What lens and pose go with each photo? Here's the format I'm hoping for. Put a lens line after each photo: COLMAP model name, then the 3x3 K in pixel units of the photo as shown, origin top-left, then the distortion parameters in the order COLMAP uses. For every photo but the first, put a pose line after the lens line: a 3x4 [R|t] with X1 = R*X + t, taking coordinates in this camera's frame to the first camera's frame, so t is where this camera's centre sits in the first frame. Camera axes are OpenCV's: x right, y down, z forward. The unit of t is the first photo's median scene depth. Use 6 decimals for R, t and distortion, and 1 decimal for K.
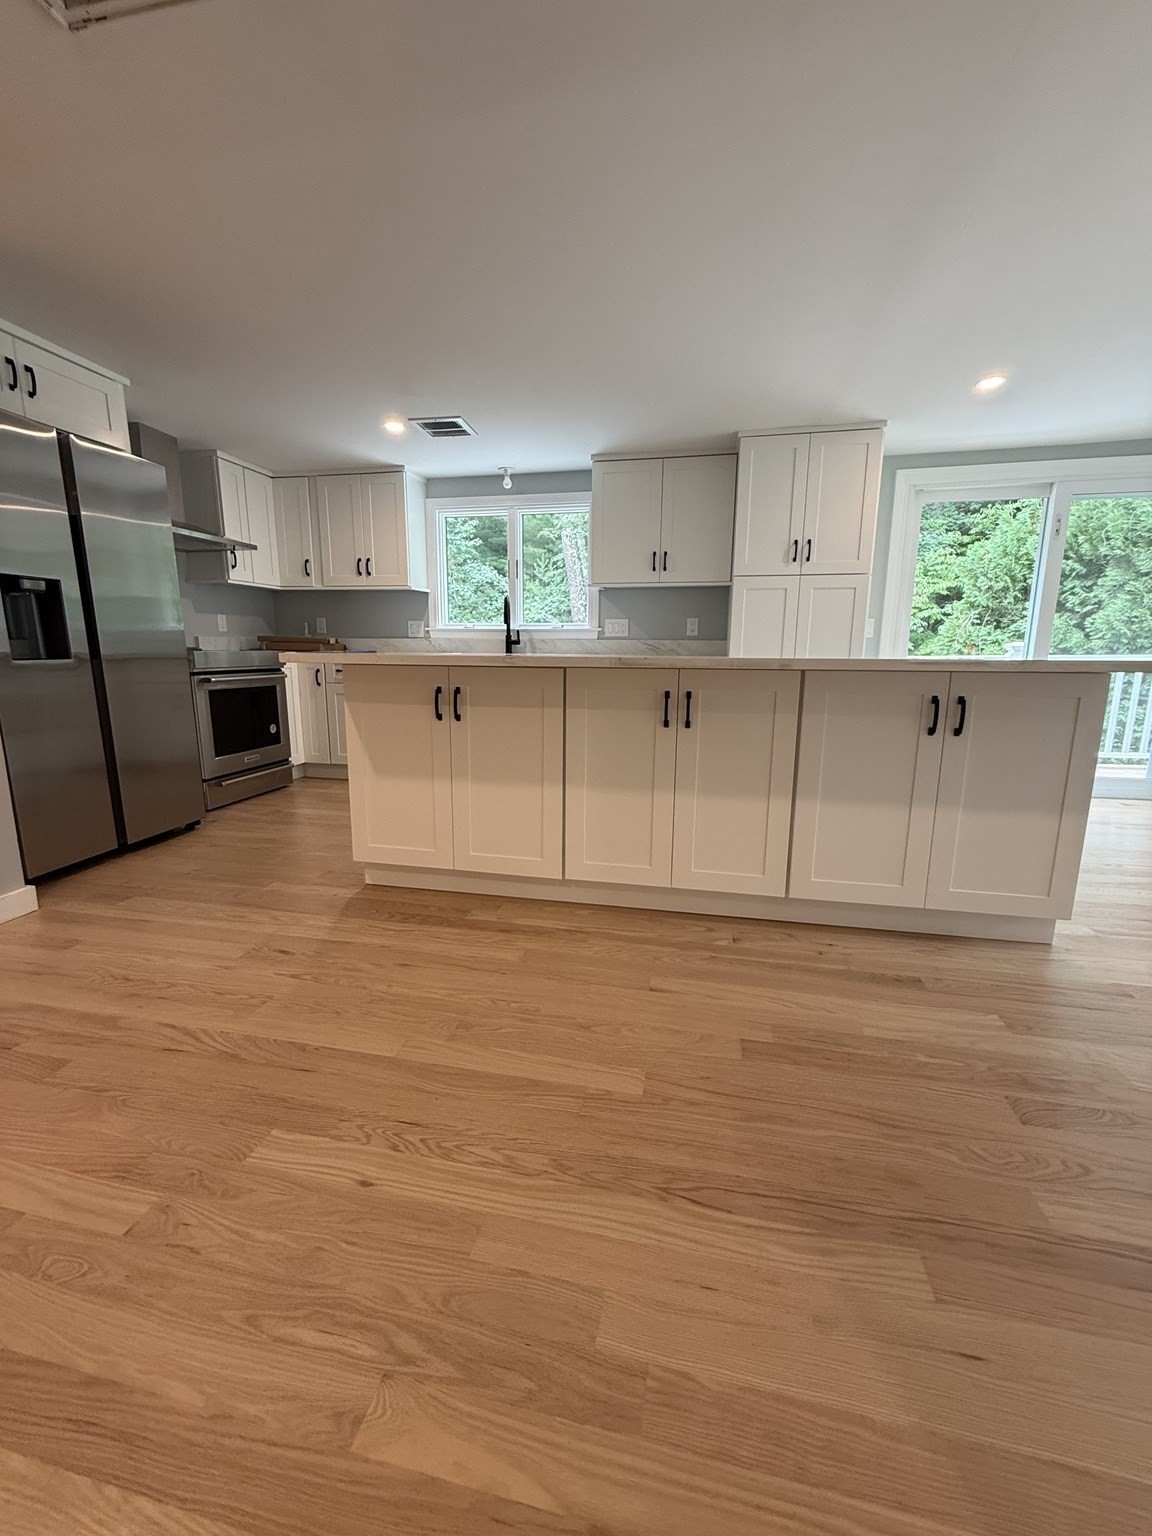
lens RADIAL K [[610.7, 0, 576.0], [0, 610.7, 768.0], [0, 0, 1]] dist [0.001712, -0.000203]
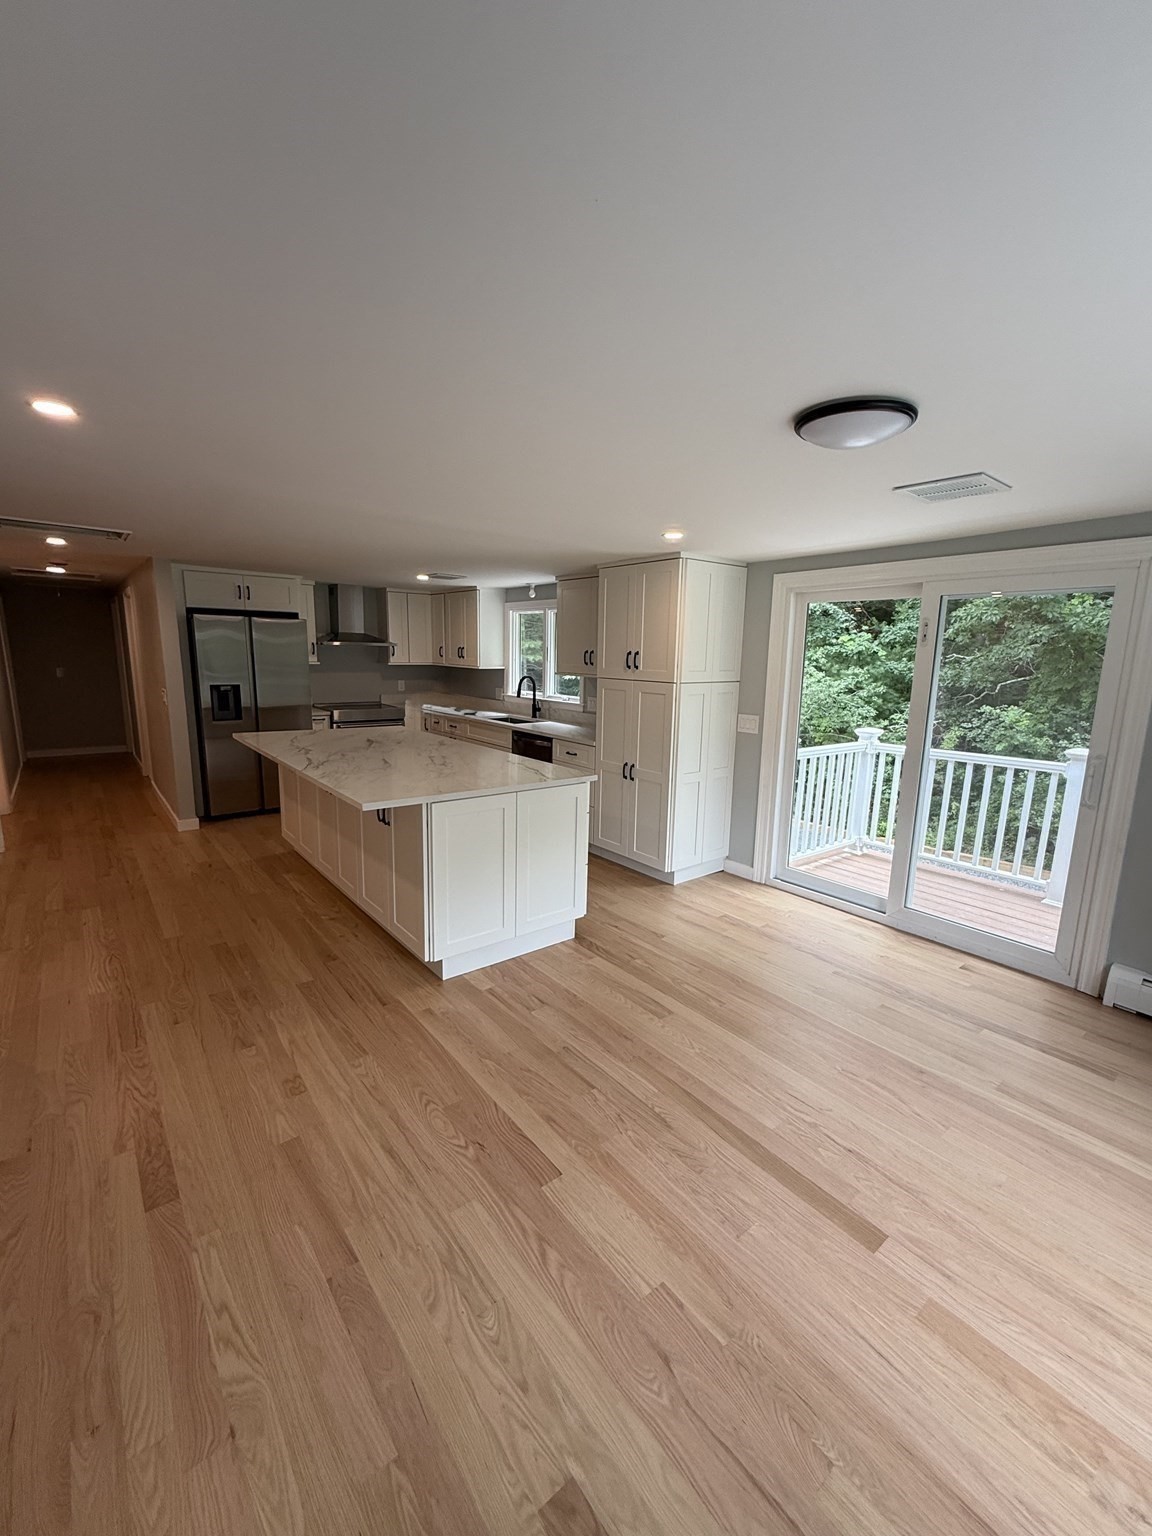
lens RADIAL K [[634.6, 0, 576.0], [0, 634.6, 768.0], [0, 0, 1]] dist [0.001977, -0.000217]
pose [[0.771971, 0.128337, -0.622567, 1.762377], [-0.143355, 0.989325, 0.026184, -0.274889], [0.619282, 0.069035, 0.782128, -0.013887]]
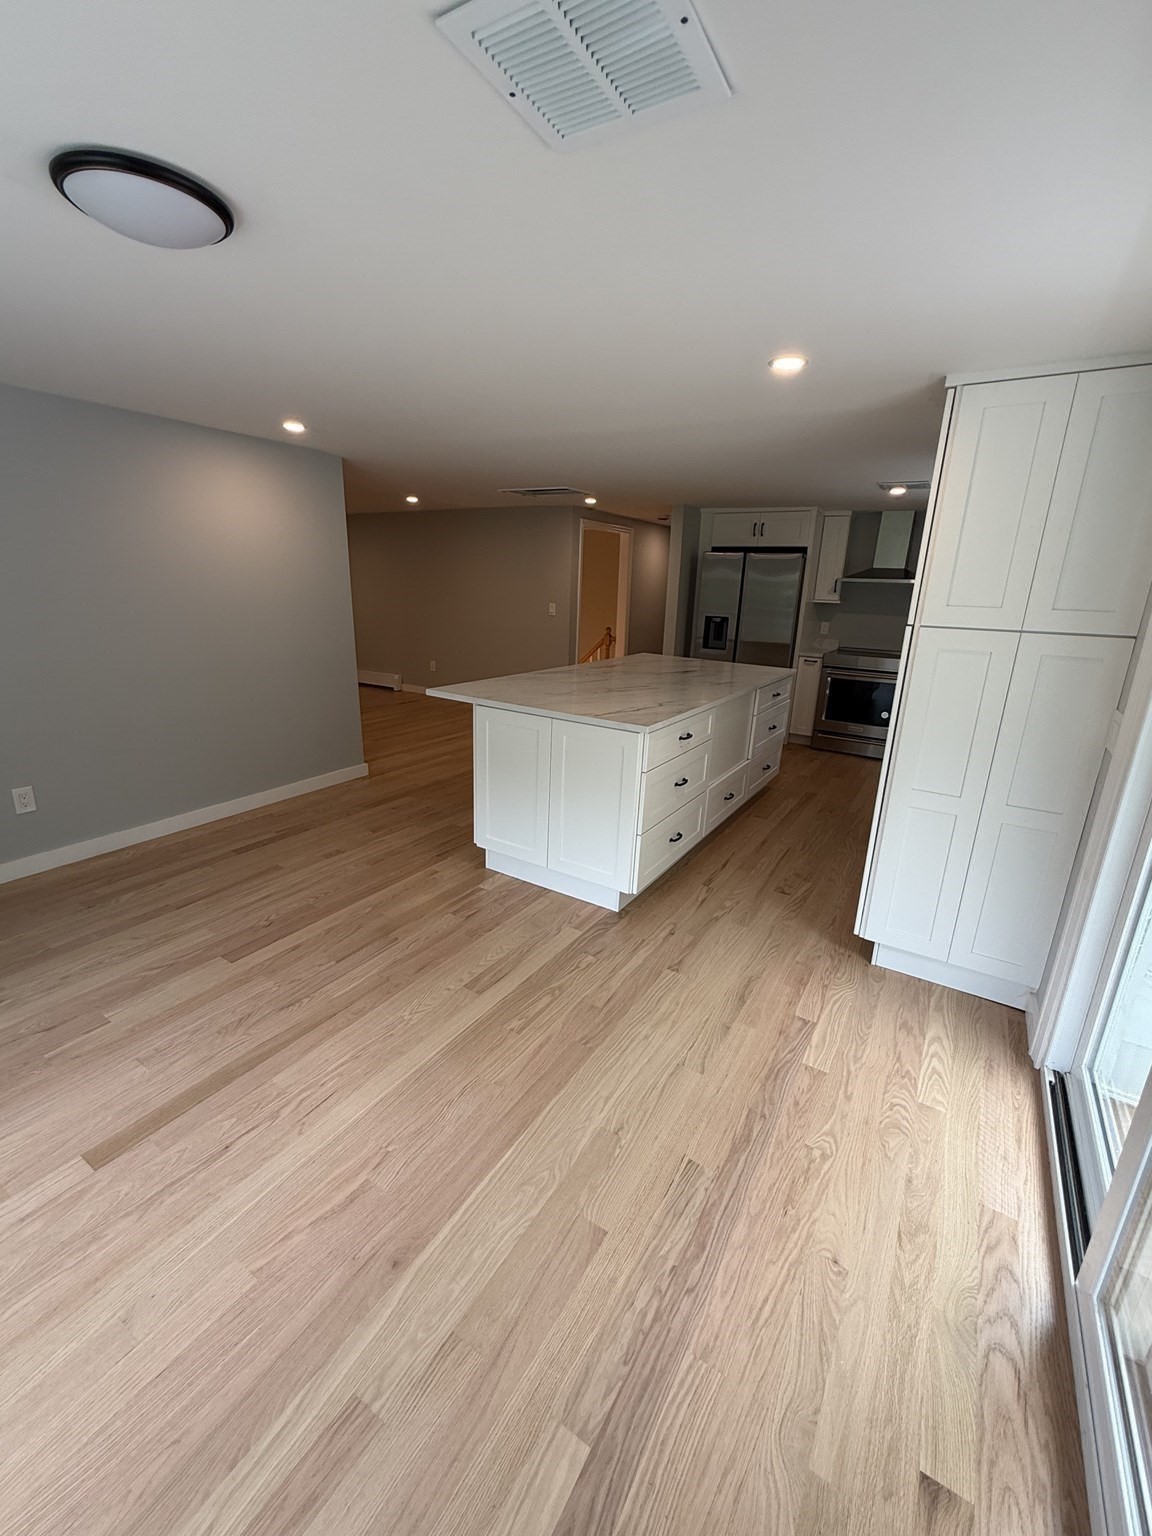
lens RADIAL K [[634.6, 0, 576.0], [0, 634.6, 768.0], [0, 0, 1]] dist [0.001977, -0.000217]
pose [[-0.341847, 0.250441, -0.905771, 2.008815], [-0.217814, 0.916475, 0.335605, -0.534357], [0.914165, 0.312015, -0.258744, 1.463233]]
